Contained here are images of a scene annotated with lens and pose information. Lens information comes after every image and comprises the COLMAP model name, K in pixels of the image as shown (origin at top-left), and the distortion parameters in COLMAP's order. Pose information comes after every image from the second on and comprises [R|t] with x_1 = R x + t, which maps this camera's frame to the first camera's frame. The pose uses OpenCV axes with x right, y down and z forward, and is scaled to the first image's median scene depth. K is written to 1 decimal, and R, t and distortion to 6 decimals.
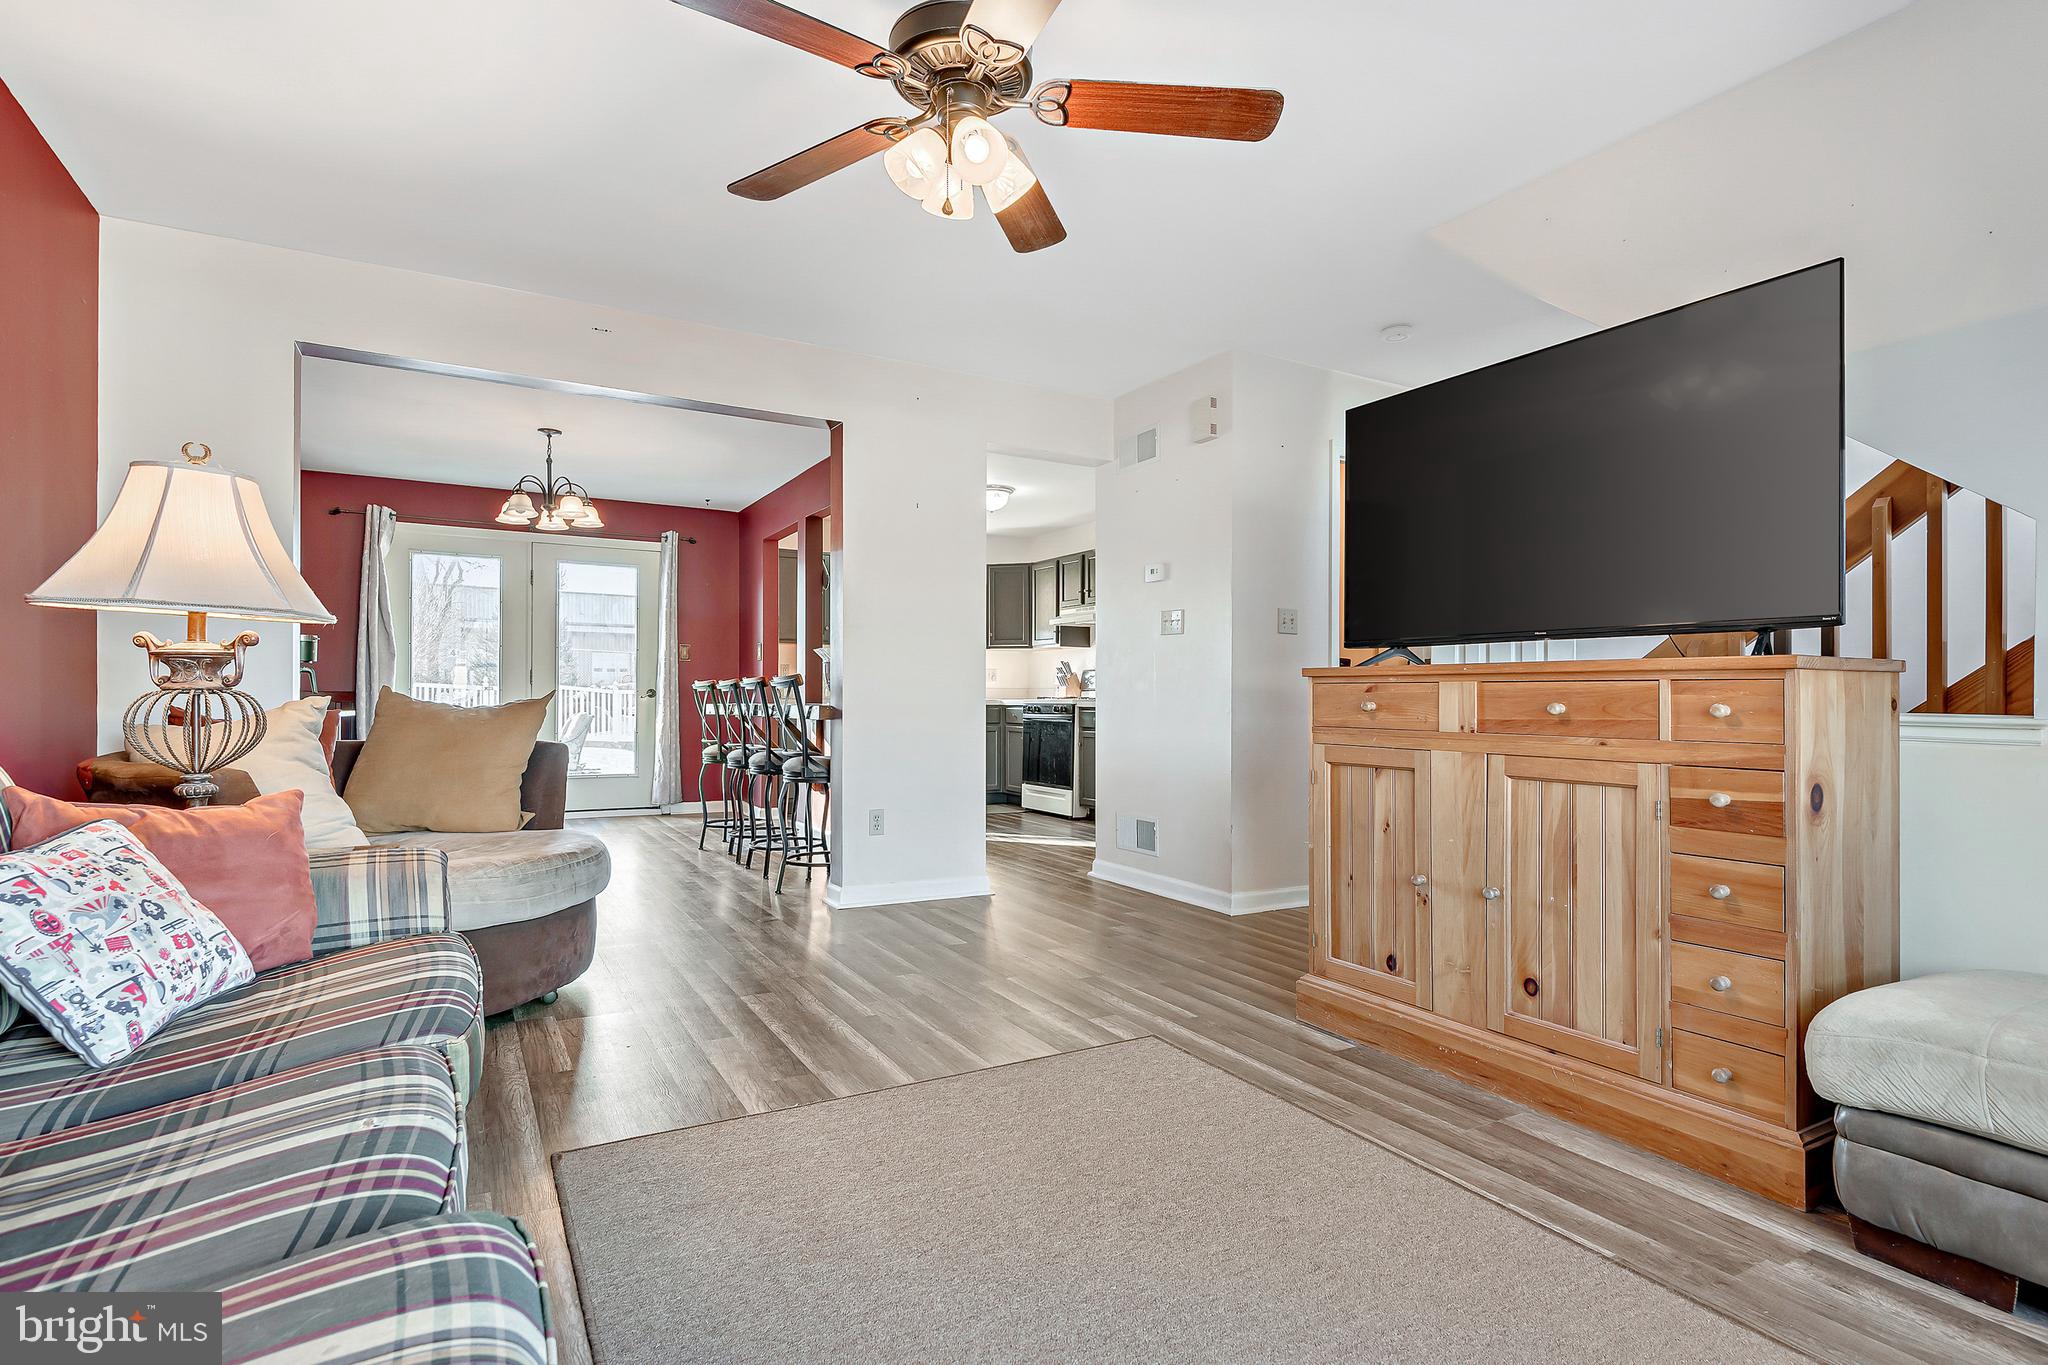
lens RADIAL K [[1038.3, 0, 1037.5], [0, 1038.3, 695.0], [0, 0, 1]] dist [0.016864, -0.008845]
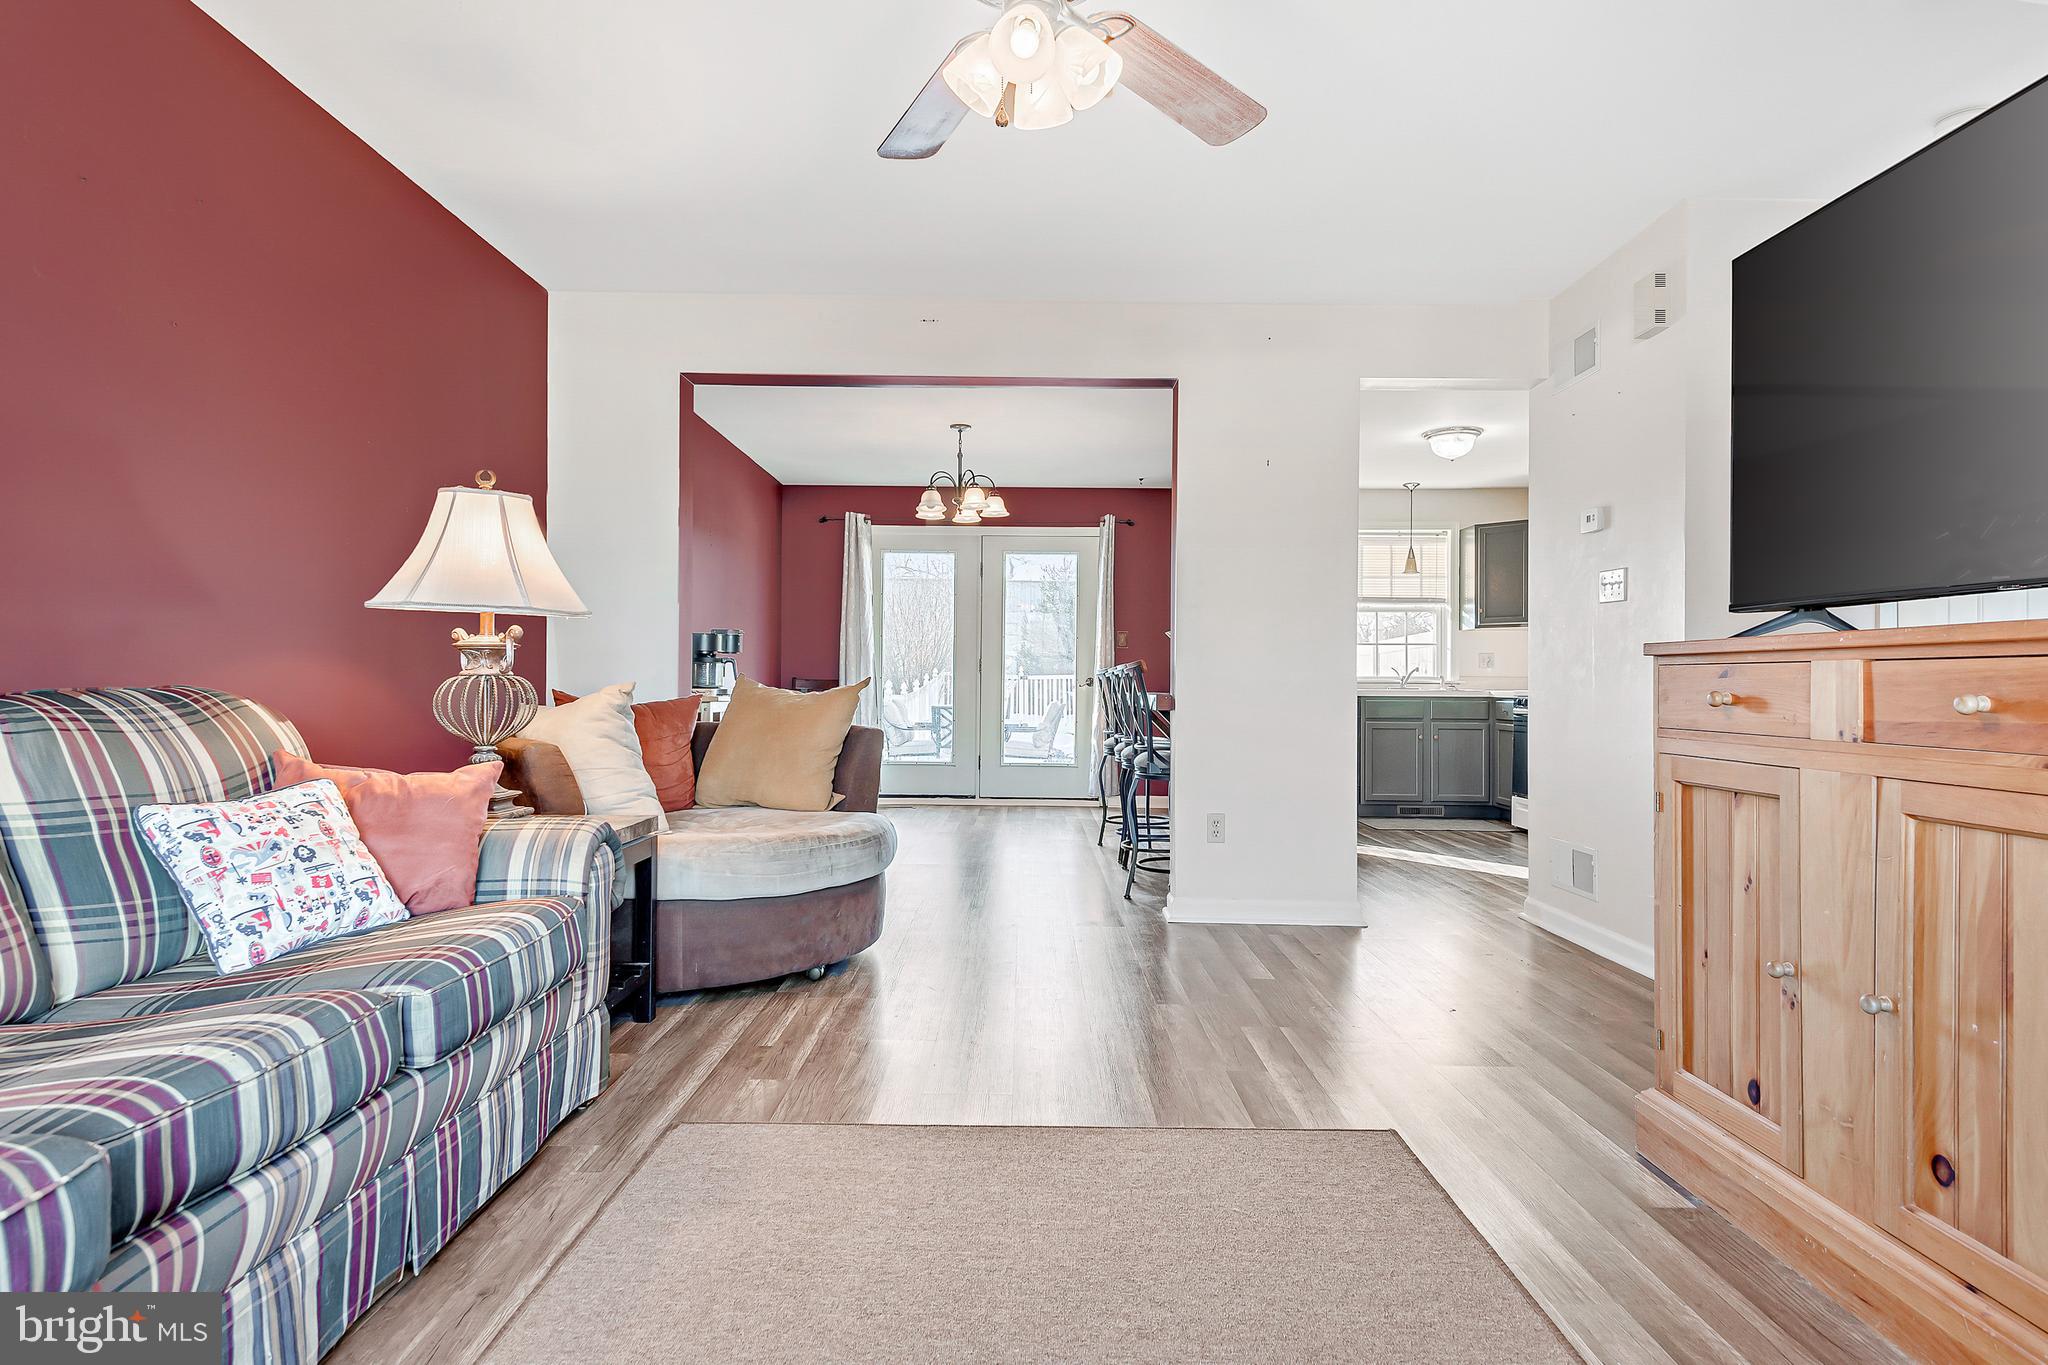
lens RADIAL K [[1129.4, 0, 1012.0], [0, 1129.4, 676.3], [0, 0, 1]] dist [0.032896, -0.019270]
pose [[0.862793, -0.002076, -0.505552, 0.319842], [-0.001813, 0.999972, -0.007201, 0.002850], [0.505553, 0.007130, 0.862766, 0.152408]]
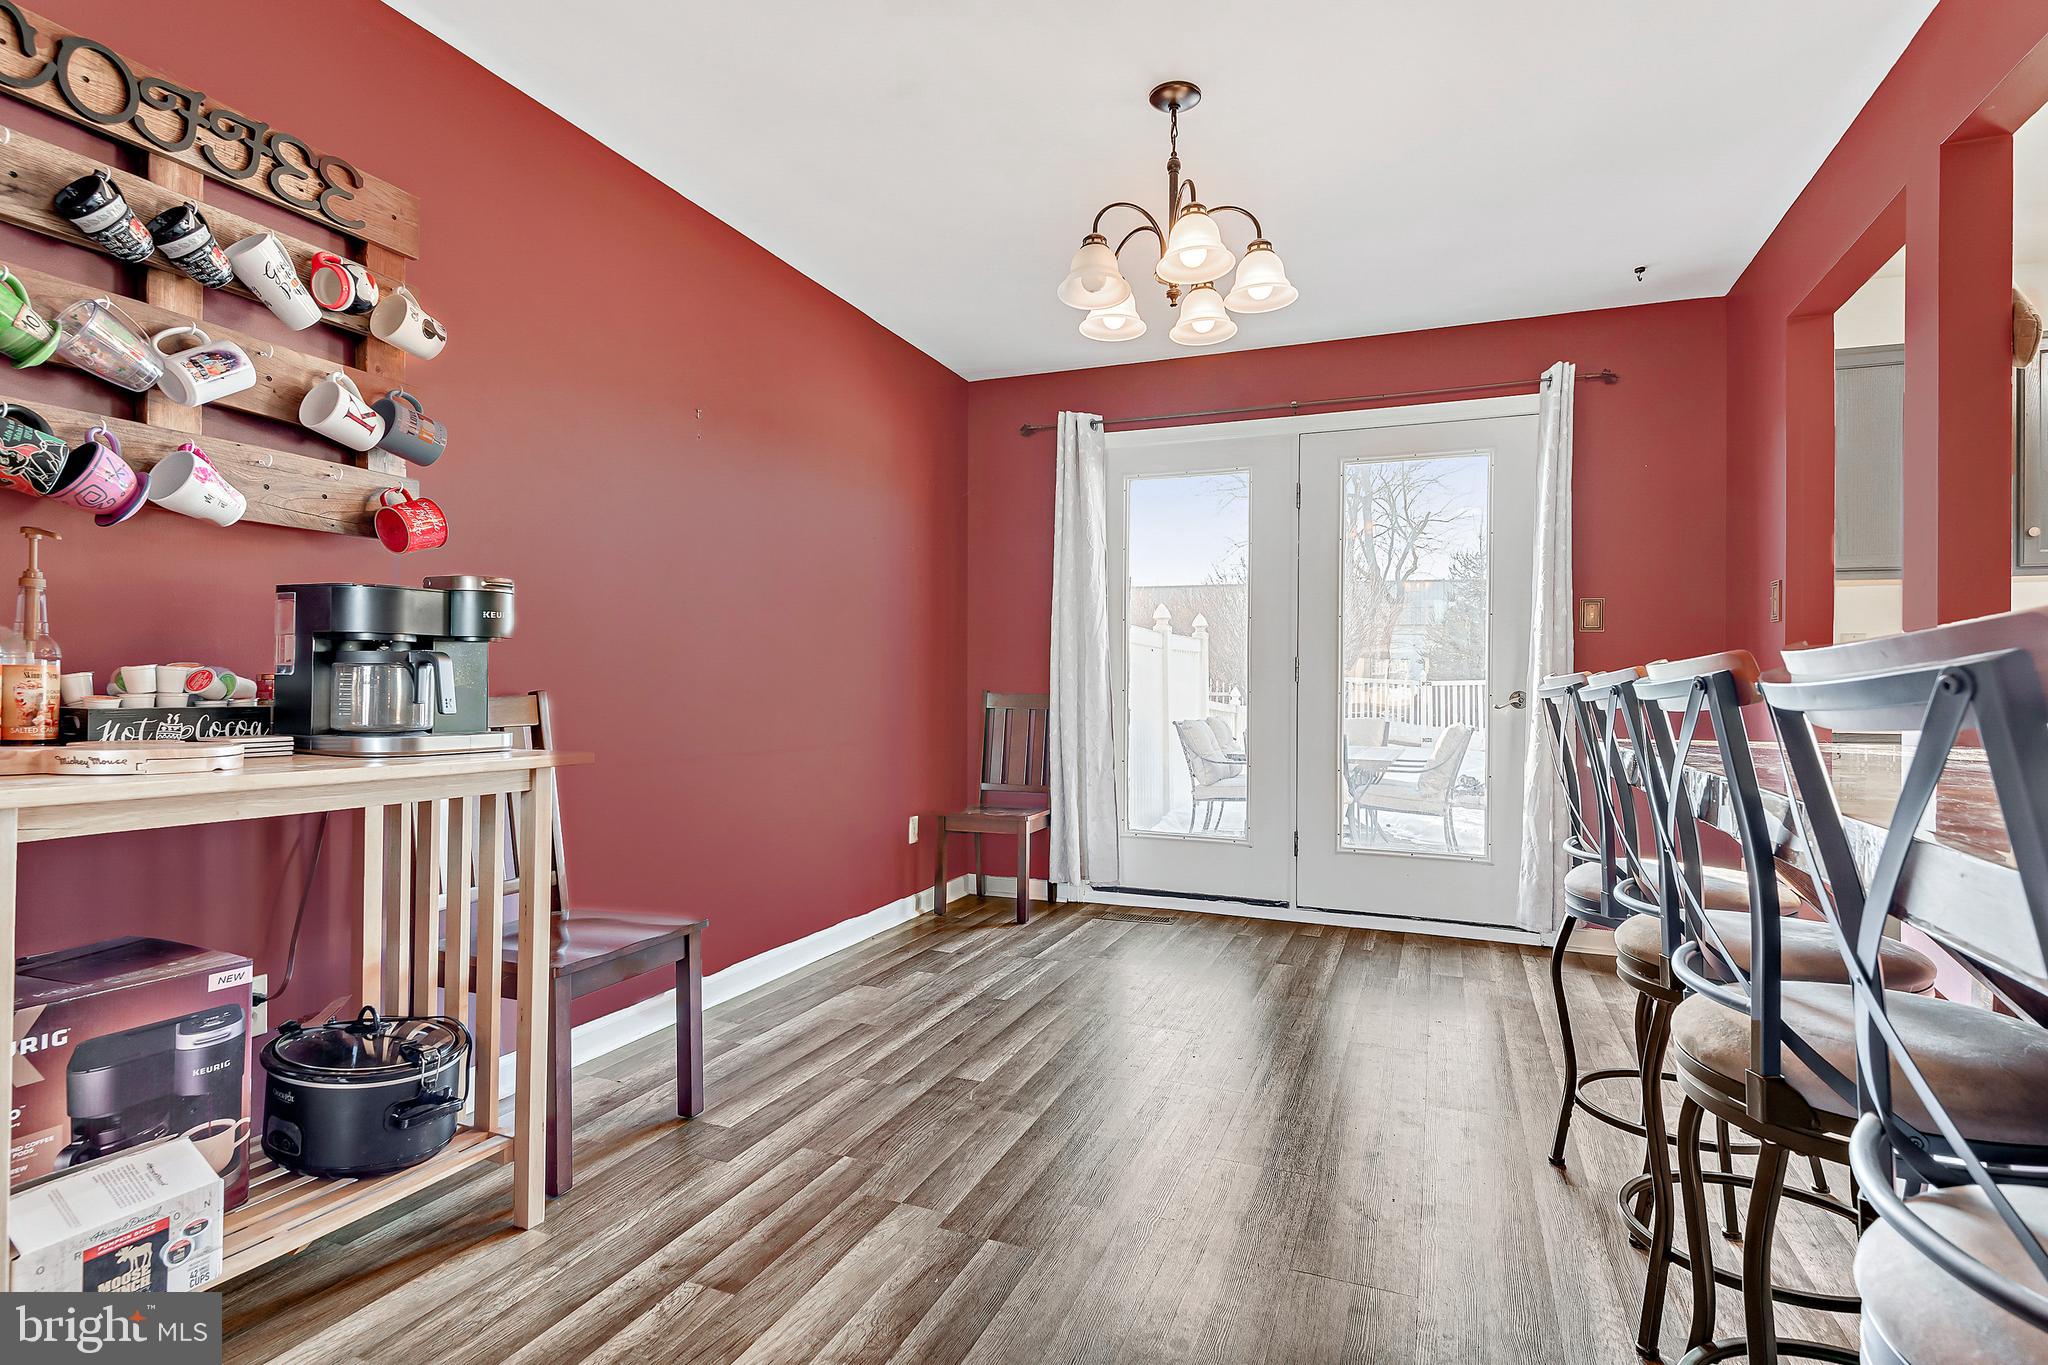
lens RADIAL K [[1038.3, 0, 1006.0], [0, 1038.3, 688.4], [0, 0, 1]] dist [0.016864, -0.008845]
pose [[0.608246, -0.000129, -0.793748, -0.391390], [-0.001798, 0.999997, -0.001540, -0.019167], [0.793746, 0.002364, 0.608244, 1.580687]]
